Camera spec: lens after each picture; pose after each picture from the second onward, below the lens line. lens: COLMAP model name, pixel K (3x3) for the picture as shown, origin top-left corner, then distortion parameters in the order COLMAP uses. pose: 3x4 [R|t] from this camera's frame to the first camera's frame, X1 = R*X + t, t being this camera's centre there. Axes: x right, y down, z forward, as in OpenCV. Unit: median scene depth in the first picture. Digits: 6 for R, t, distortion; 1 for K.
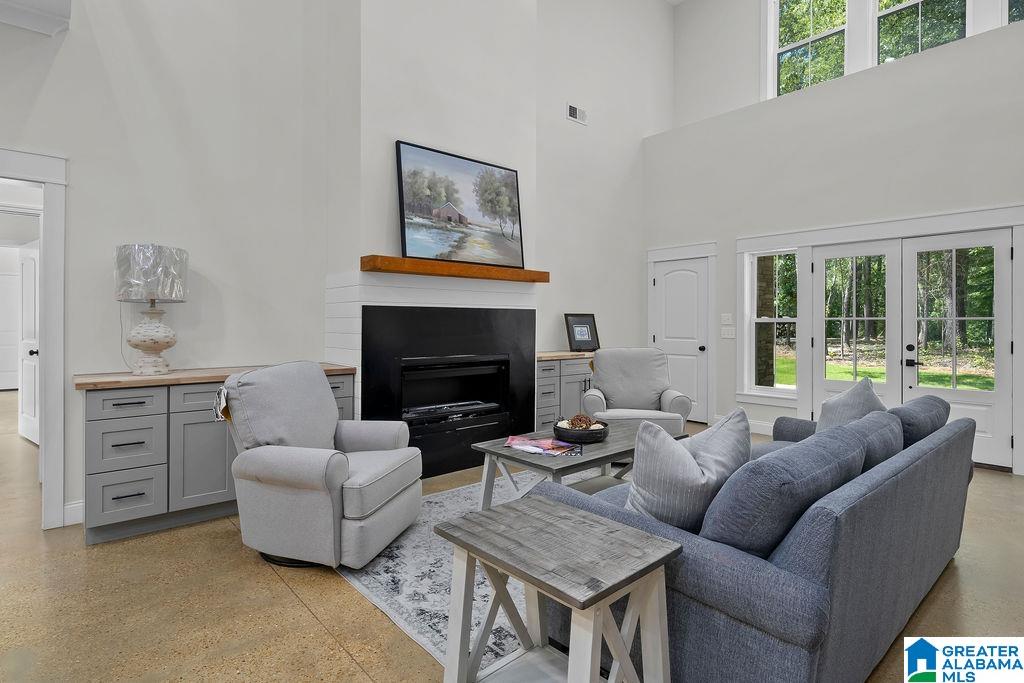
lens RADIAL K [[526.5, 0, 519.6], [0, 526.5, 322.6], [0, 0, 1]] dist [0.003074, -0.000298]
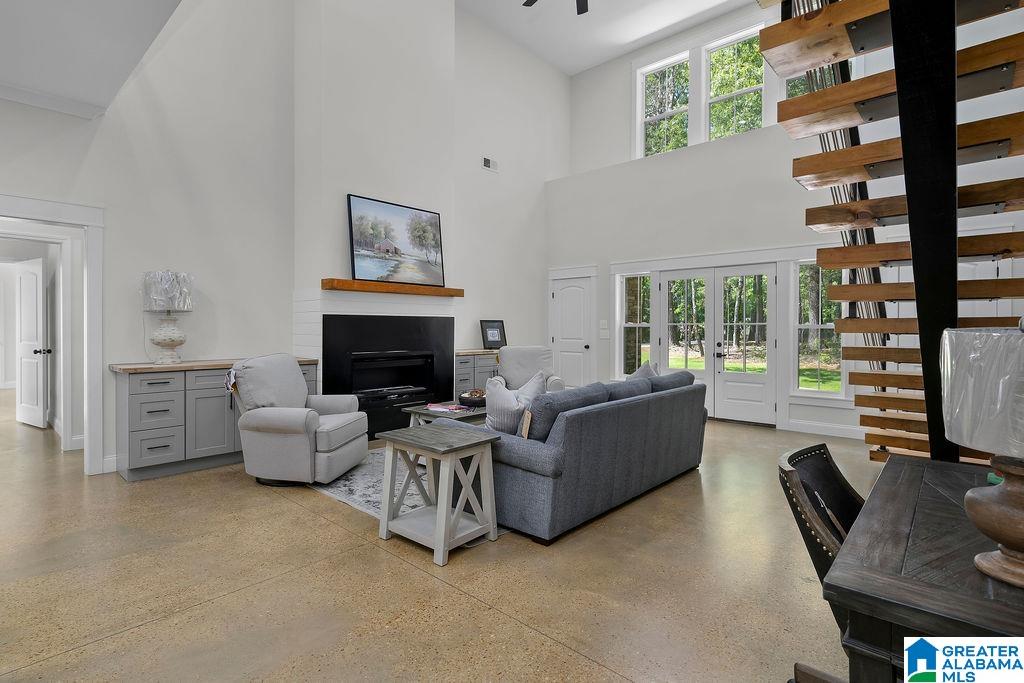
lens RADIAL K [[504.4, 0, 518.3], [0, 504.4, 331.2], [0, 0, 1]] dist [0.003198, -0.000916]
pose [[0.993835, -0.000911, 0.110862, 0.059901], [0.000026, 0.999968, 0.007989, 0.000925], [-0.110866, -0.007937, 0.993804, -0.347343]]
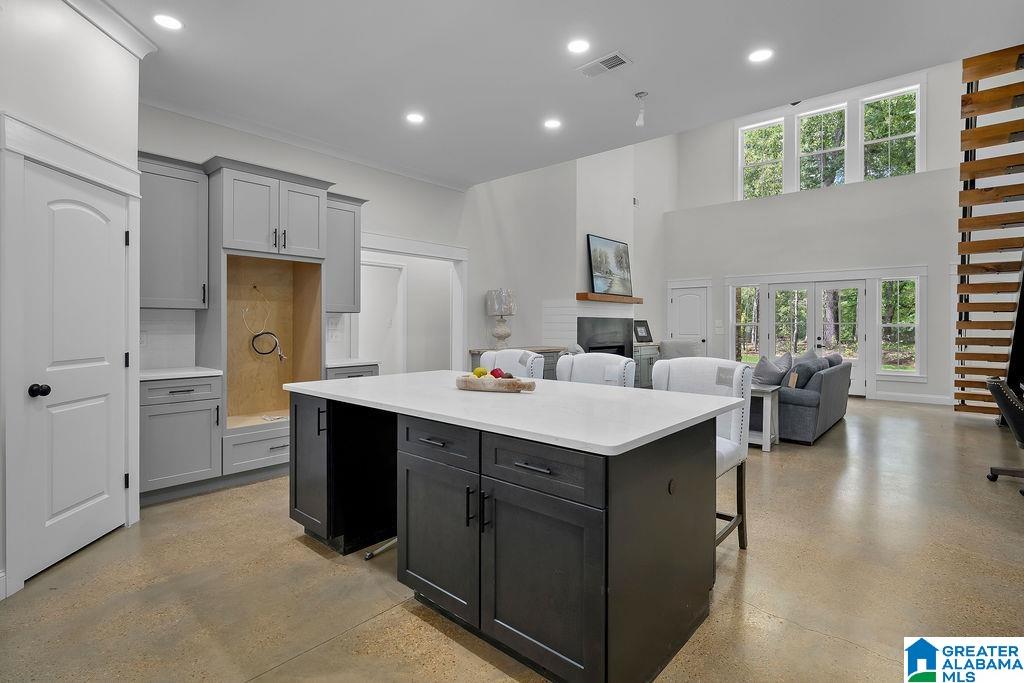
lens RADIAL K [[504.4, 0, 514.7], [0, 504.4, 328.9], [0, 0, 1]] dist [0.003198, -0.000916]
pose [[0.990711, -0.000582, 0.135983, -0.744004], [-0.000321, 0.999978, 0.006614, 0.000230], [-0.135983, -0.006596, 0.990689, -0.824958]]
